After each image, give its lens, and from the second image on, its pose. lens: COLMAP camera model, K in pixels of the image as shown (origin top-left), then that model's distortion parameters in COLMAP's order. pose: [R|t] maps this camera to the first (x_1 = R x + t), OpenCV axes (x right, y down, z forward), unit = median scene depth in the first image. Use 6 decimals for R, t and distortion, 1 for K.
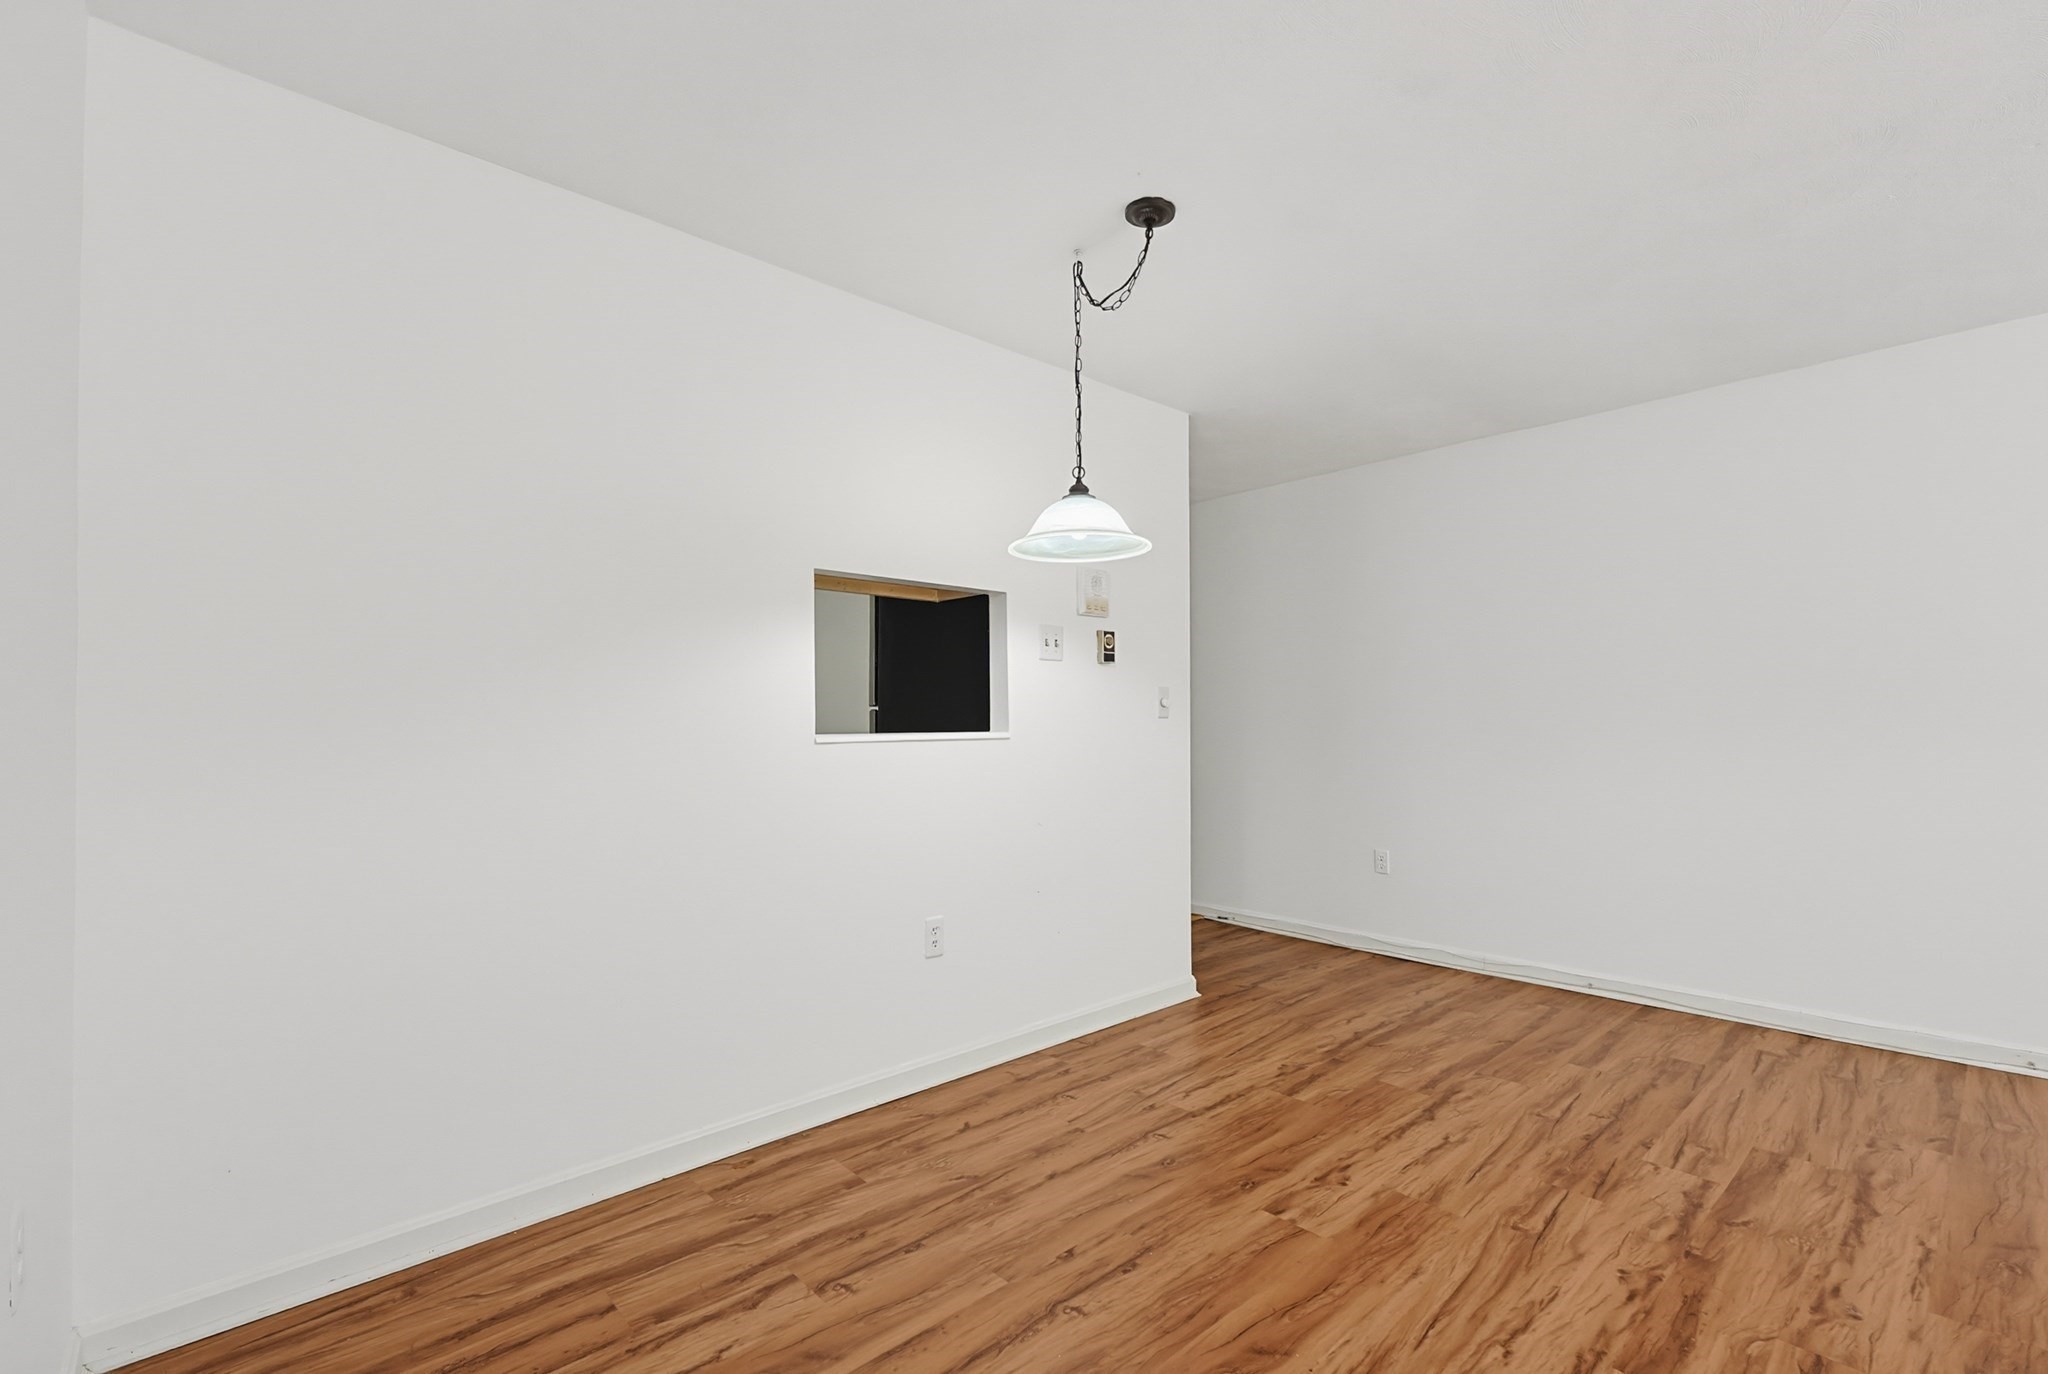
lens RADIAL K [[907.7, 0, 1029.4], [0, 907.7, 716.4], [0, 0, 1]] dist [0.001017, 0.000182]
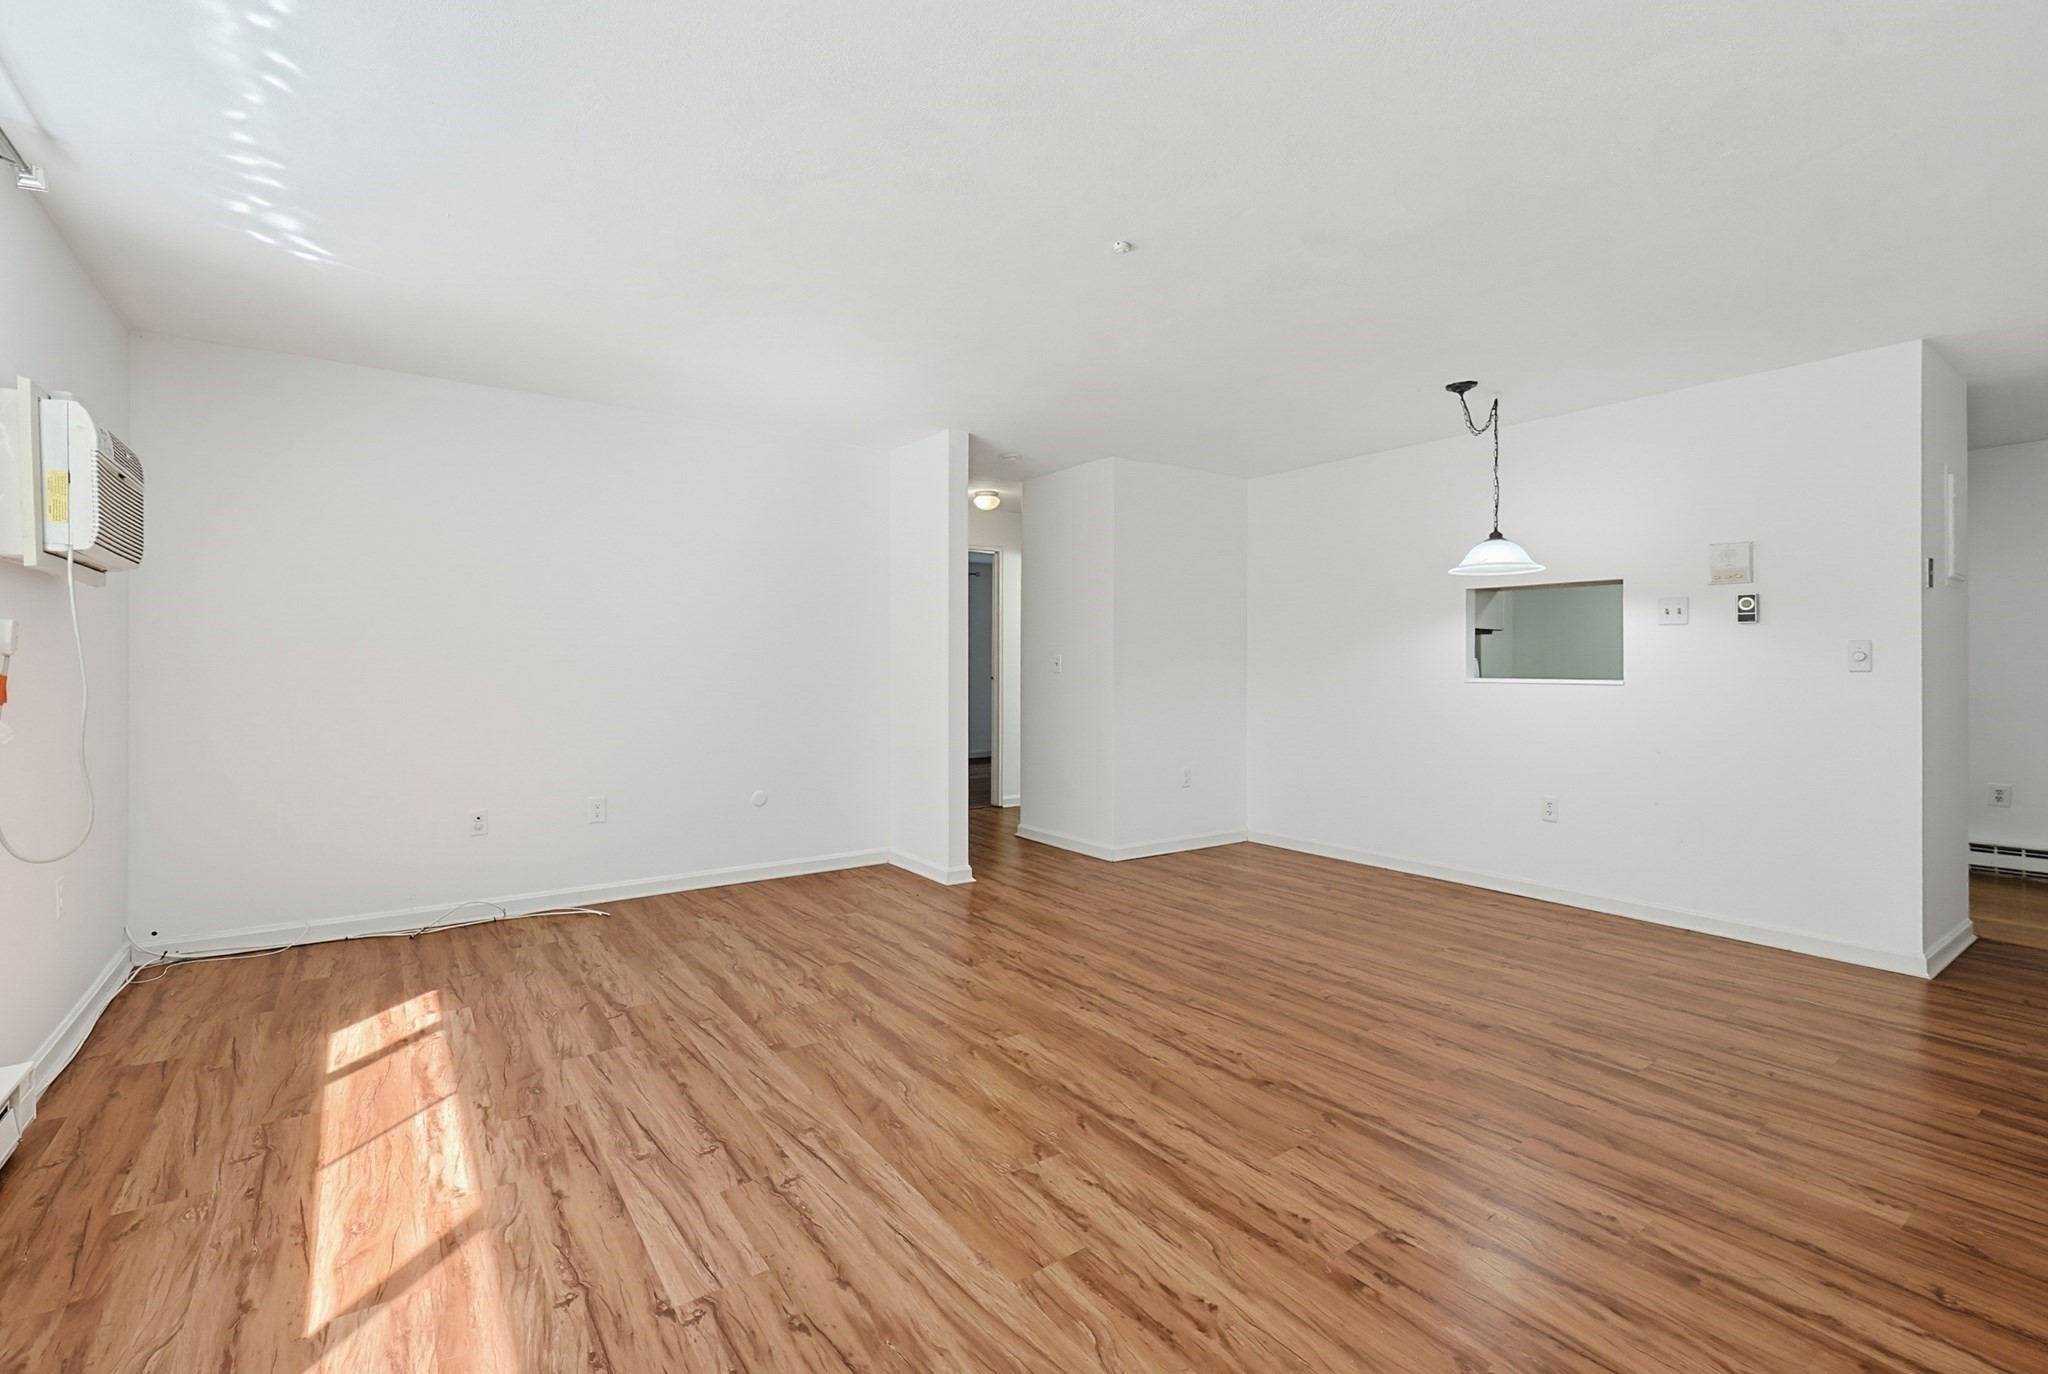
lens RADIAL K [[898.7, 0, 1020.8], [0, 898.7, 661.2], [0, 0, 1]] dist [-0.000839, -0.000089]
pose [[-0.106380, 0.003153, -0.994321, 1.838371], [0.003927, 0.999989, 0.002751, -0.024168], [0.994318, -0.003612, -0.106391, 0.305085]]
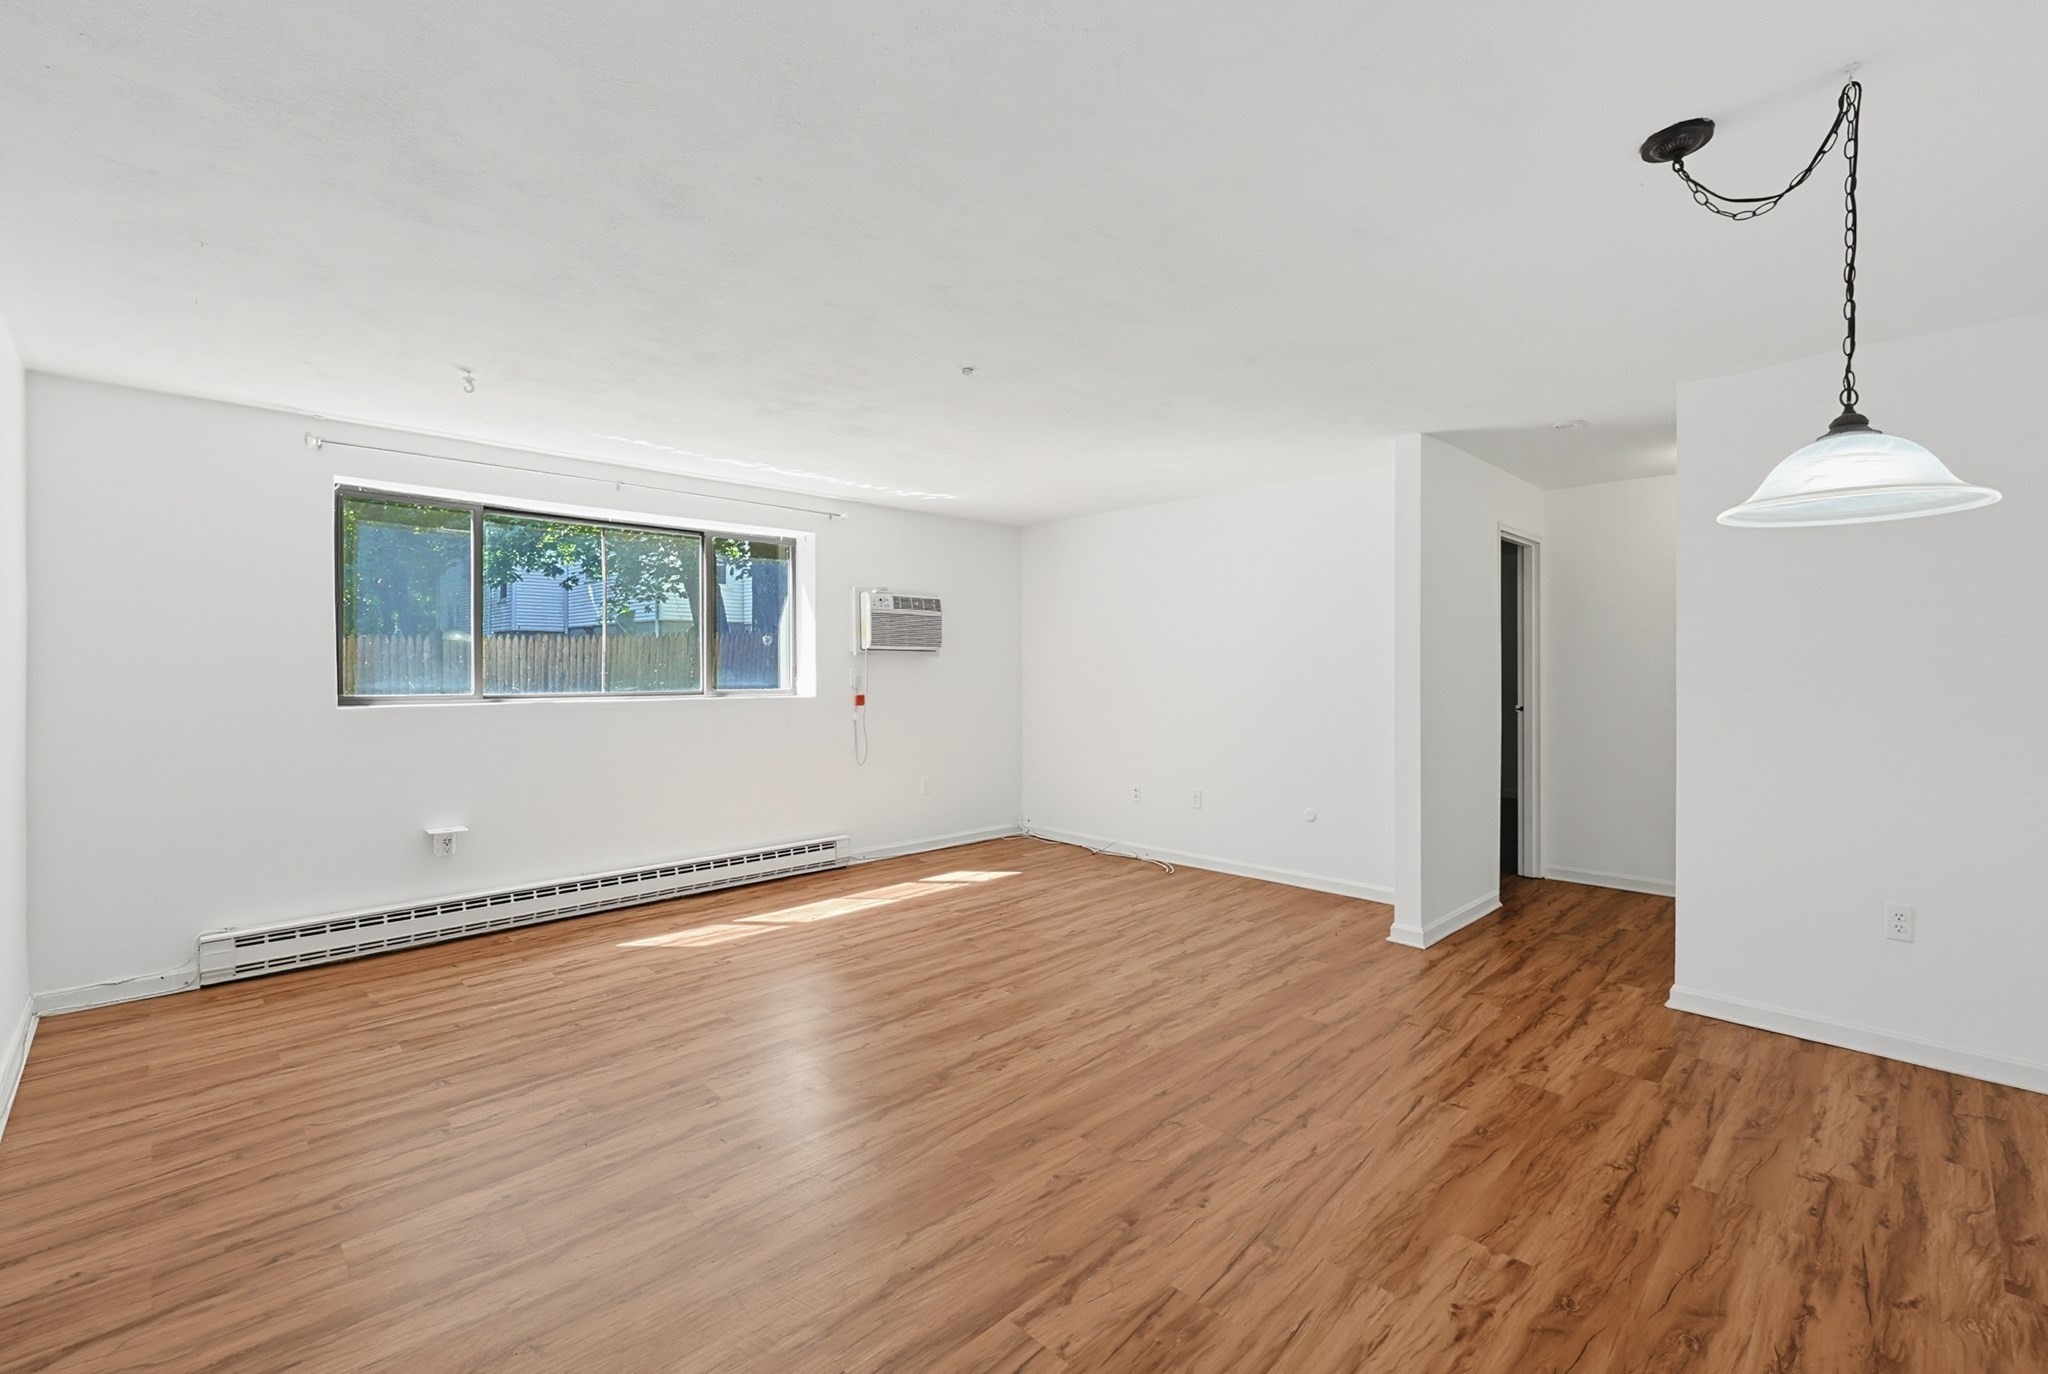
lens RADIAL K [[907.2, 0, 1041.1], [0, 907.2, 673.5], [0, 0, 1]] dist [-0.002711, -0.000126]
pose [[-0.998705, 0.007280, -0.050354, 0.706714], [0.007259, 0.999973, 0.000597, -0.067183], [0.050357, 0.000231, -0.998731, 1.674320]]
